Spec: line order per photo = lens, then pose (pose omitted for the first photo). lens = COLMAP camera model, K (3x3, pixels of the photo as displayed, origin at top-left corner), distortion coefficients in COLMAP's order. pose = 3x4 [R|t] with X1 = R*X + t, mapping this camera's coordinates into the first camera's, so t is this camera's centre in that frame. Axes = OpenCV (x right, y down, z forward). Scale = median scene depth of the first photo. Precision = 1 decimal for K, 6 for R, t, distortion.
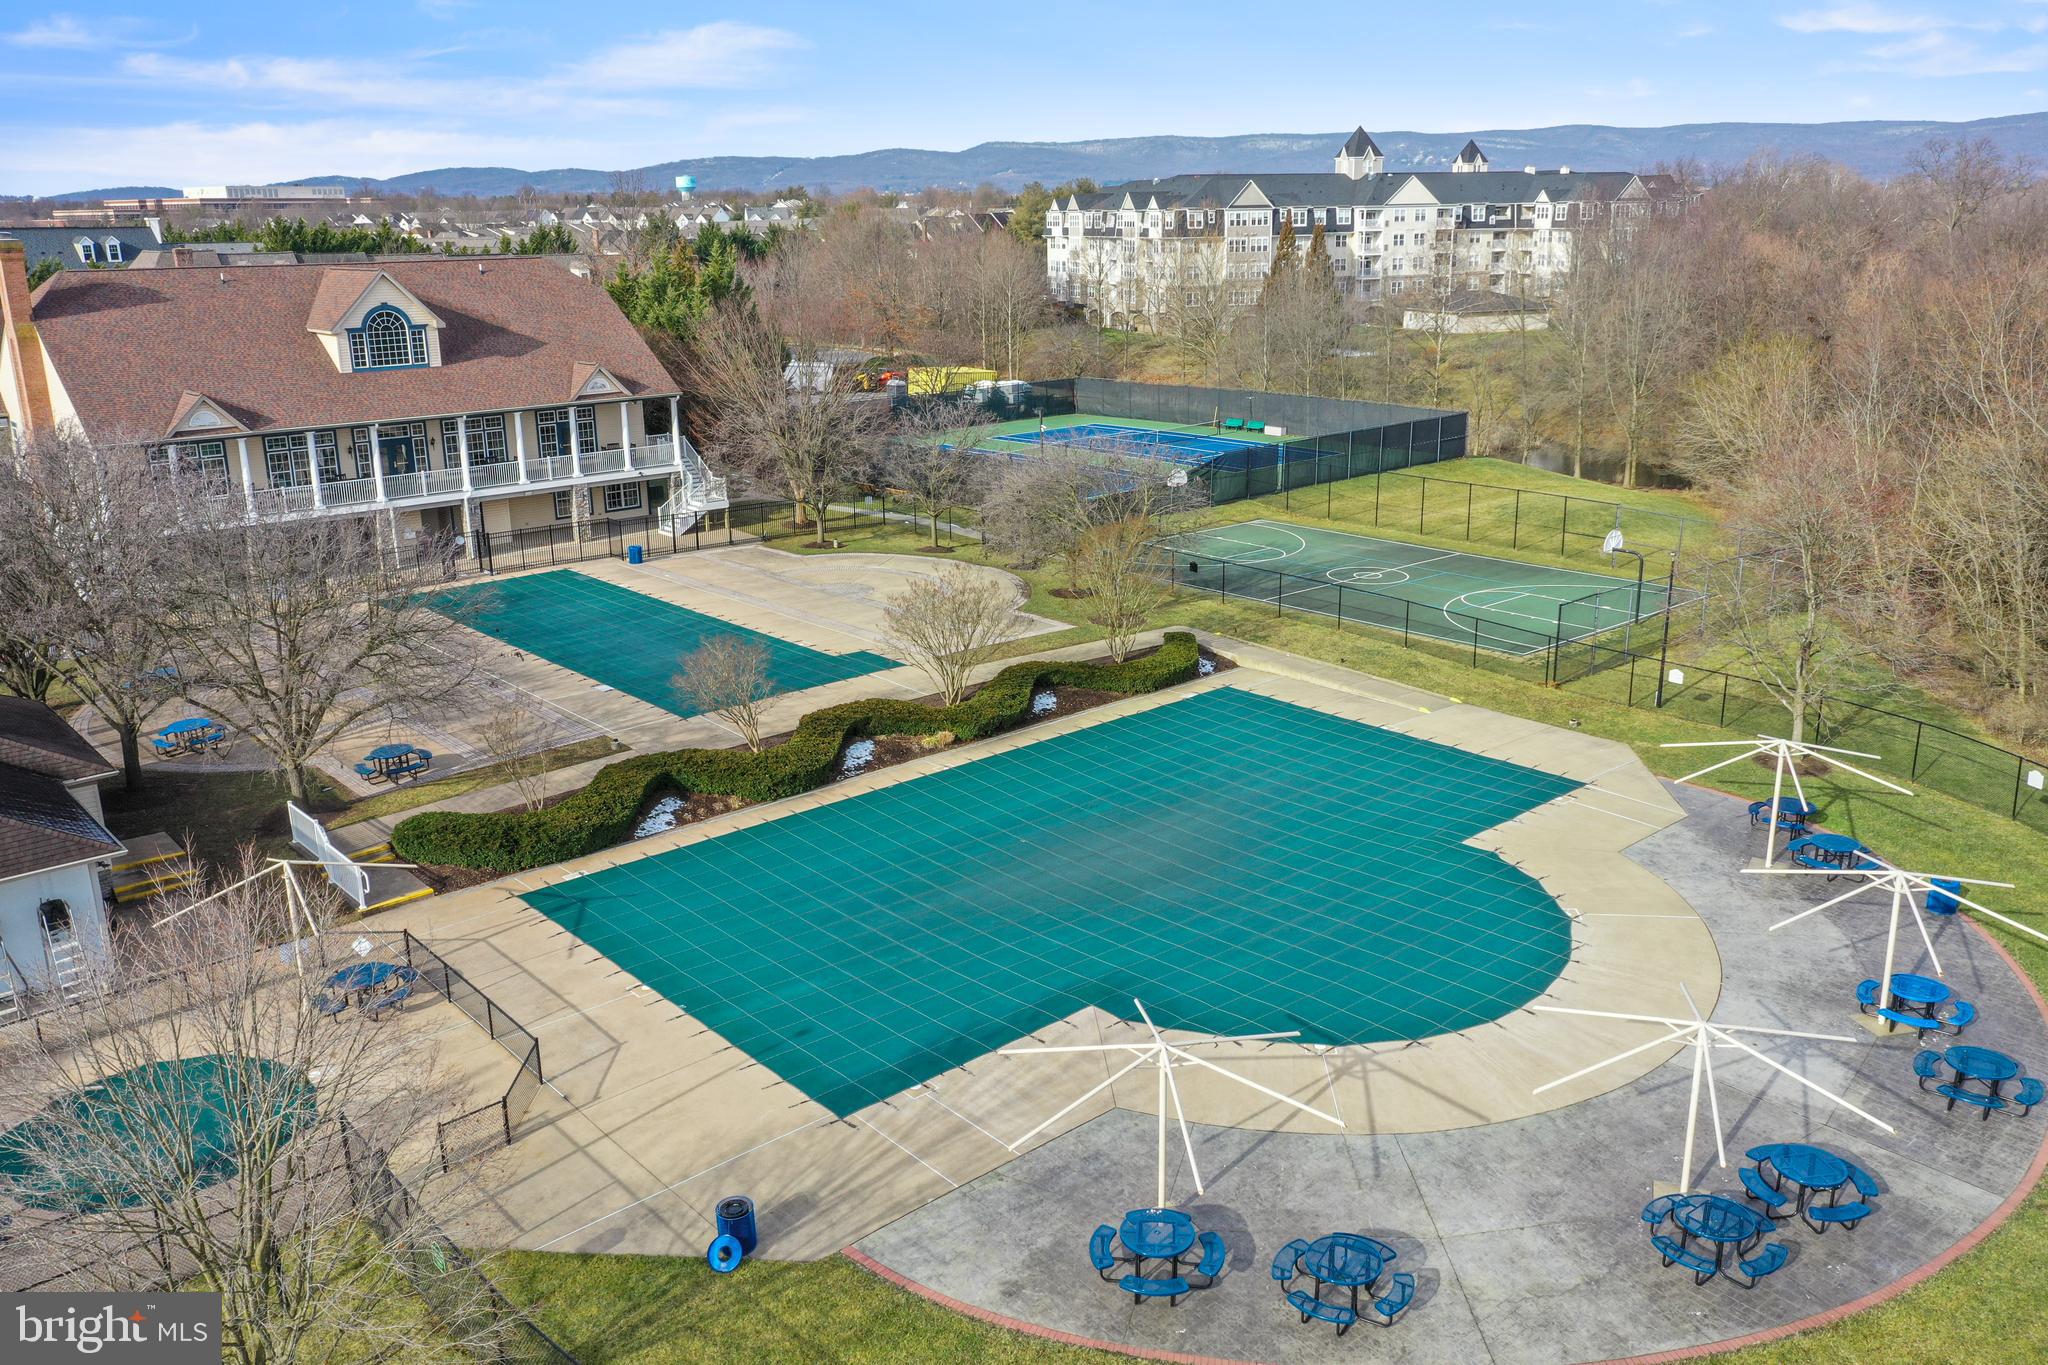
lens RADIAL K [[1630.1, 0, 1024.0], [0, 1630.1, 682.5], [0, 0, 1]] dist [0.000328, -0.001927]
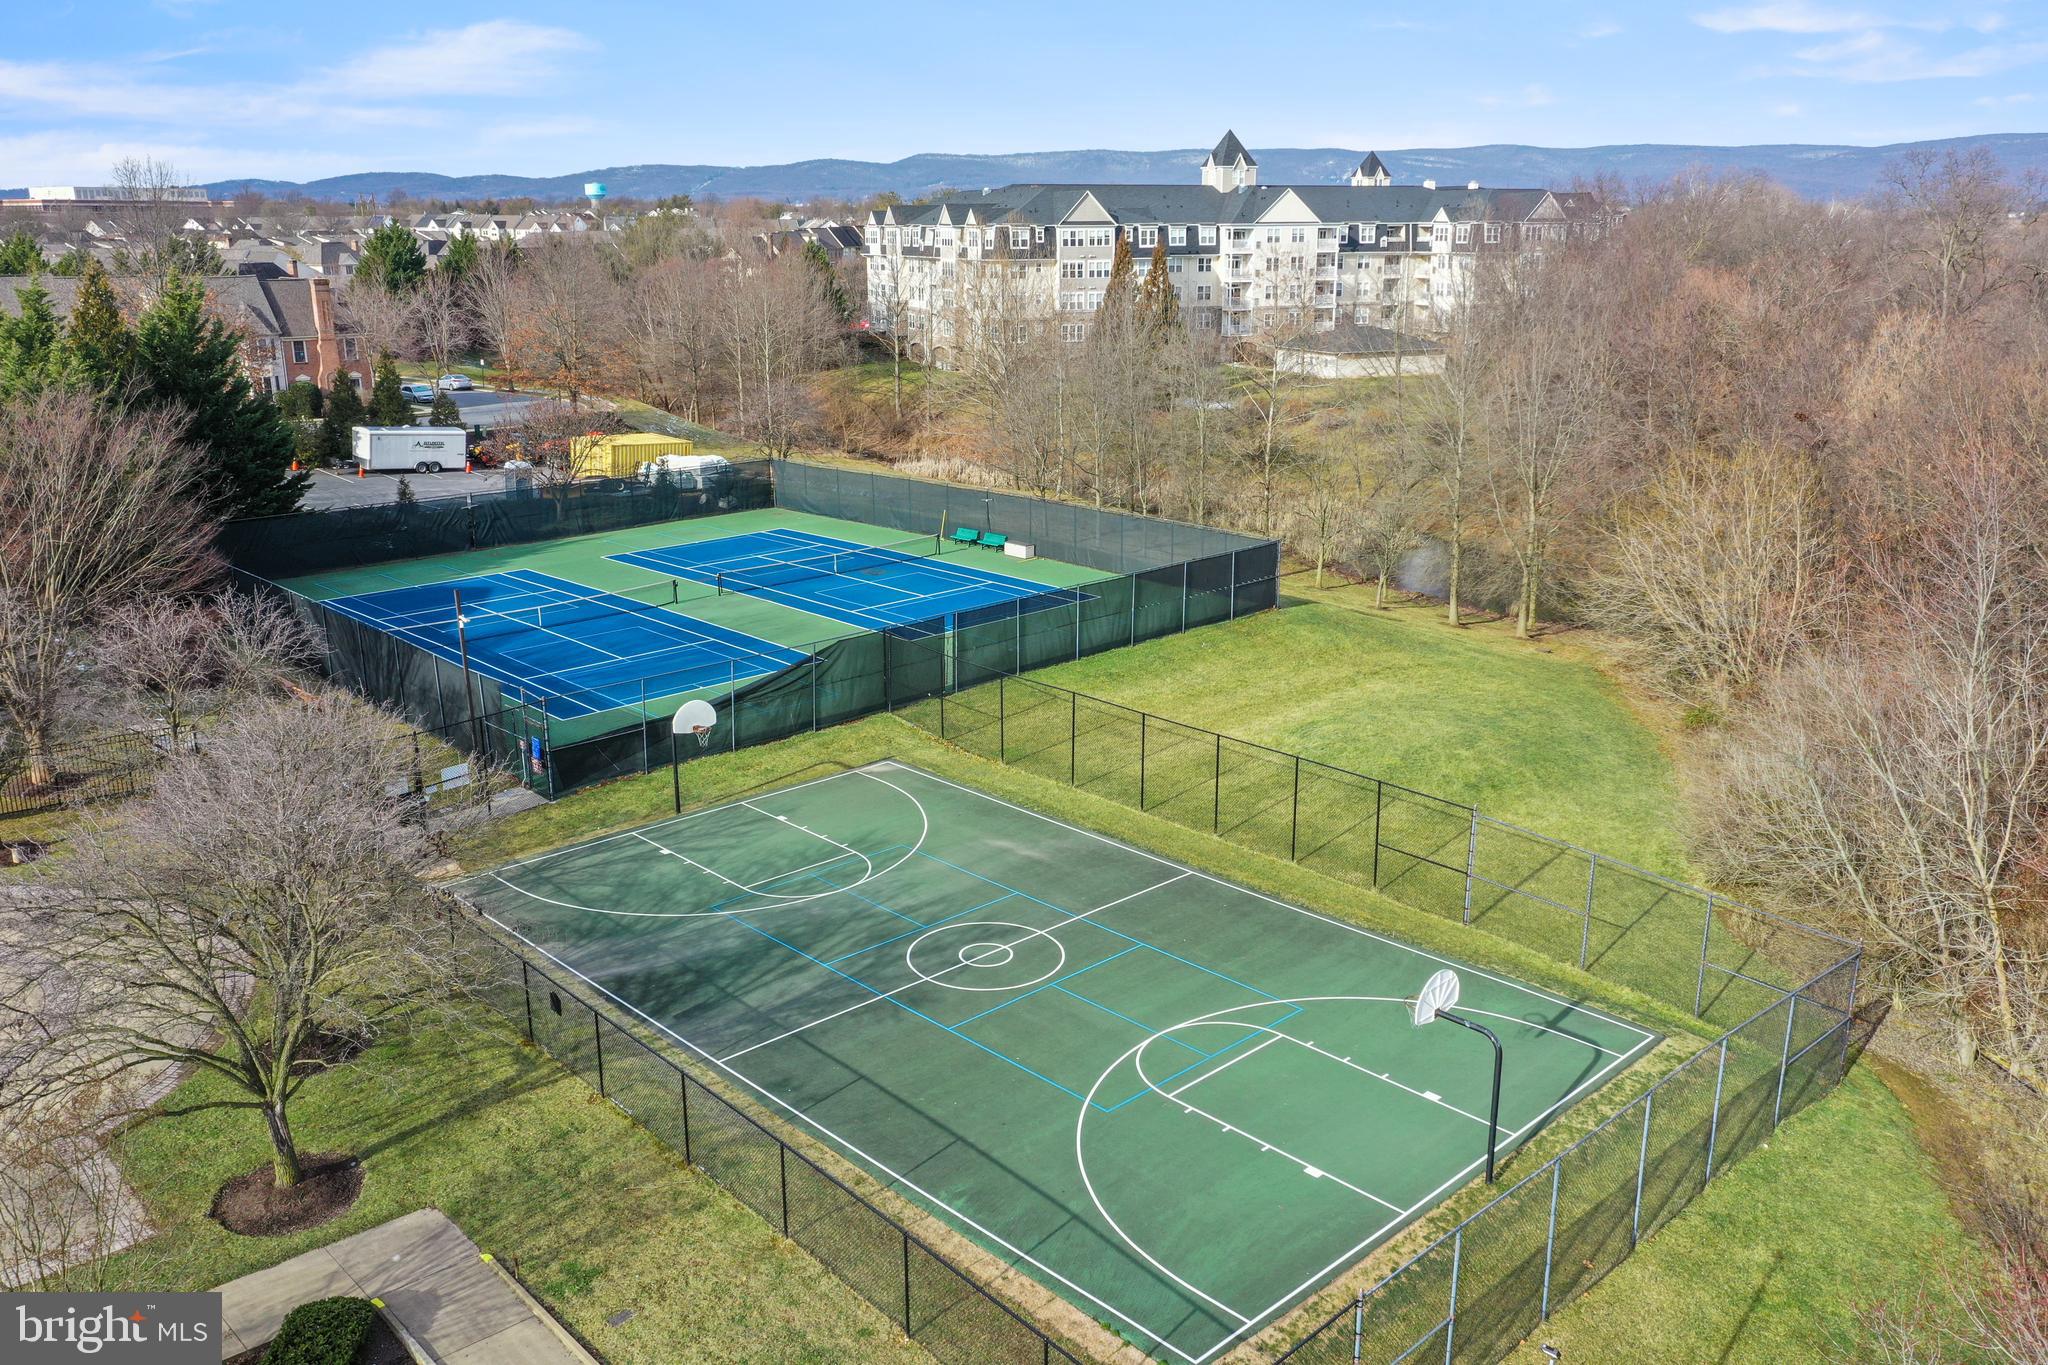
lens RADIAL K [[1630.1, 0, 1024.0], [0, 1630.1, 682.5], [0, 0, 1]] dist [0.000328, -0.001927]
pose [[0.999170, 0.000451, 0.040723, 0.067024], [-0.000165, 0.999975, -0.007025, -0.048894], [-0.040725, 0.007012, 0.999146, 0.162752]]
